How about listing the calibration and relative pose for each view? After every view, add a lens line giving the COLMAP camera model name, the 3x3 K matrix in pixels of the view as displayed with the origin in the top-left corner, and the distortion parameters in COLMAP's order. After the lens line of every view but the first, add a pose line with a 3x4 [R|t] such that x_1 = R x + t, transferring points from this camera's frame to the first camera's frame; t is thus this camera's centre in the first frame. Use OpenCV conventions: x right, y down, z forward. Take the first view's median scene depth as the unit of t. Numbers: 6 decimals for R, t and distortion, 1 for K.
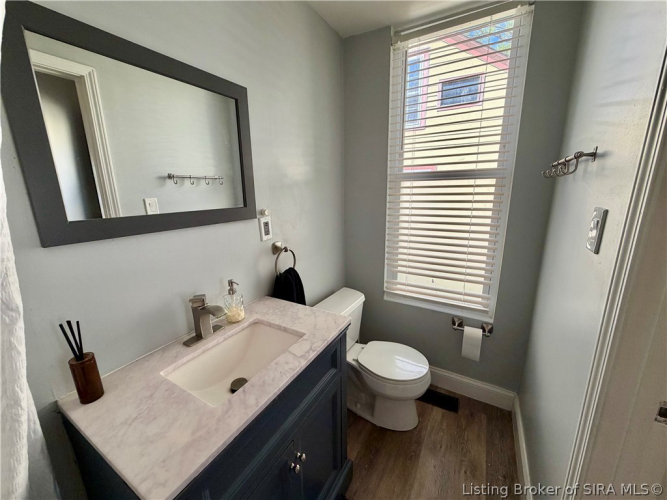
lens RADIAL K [[279.9, 0, 333.5], [0, 279.9, 250.0], [0, 0, 1]] dist [-0.000520, -0.000276]
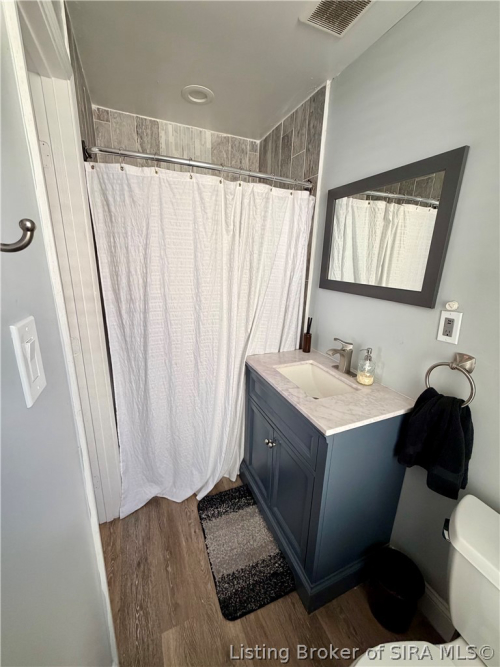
lens RADIAL K [[279.9, 0, 250.0], [0, 279.9, 333.5], [0, 0, 1]] dist [-0.000520, -0.000276]
pose [[-0.630921, 0.190314, -0.752143, 0.747070], [-0.194986, 0.899437, 0.391144, -0.282793], [0.750946, 0.393439, -0.530365, 1.127522]]
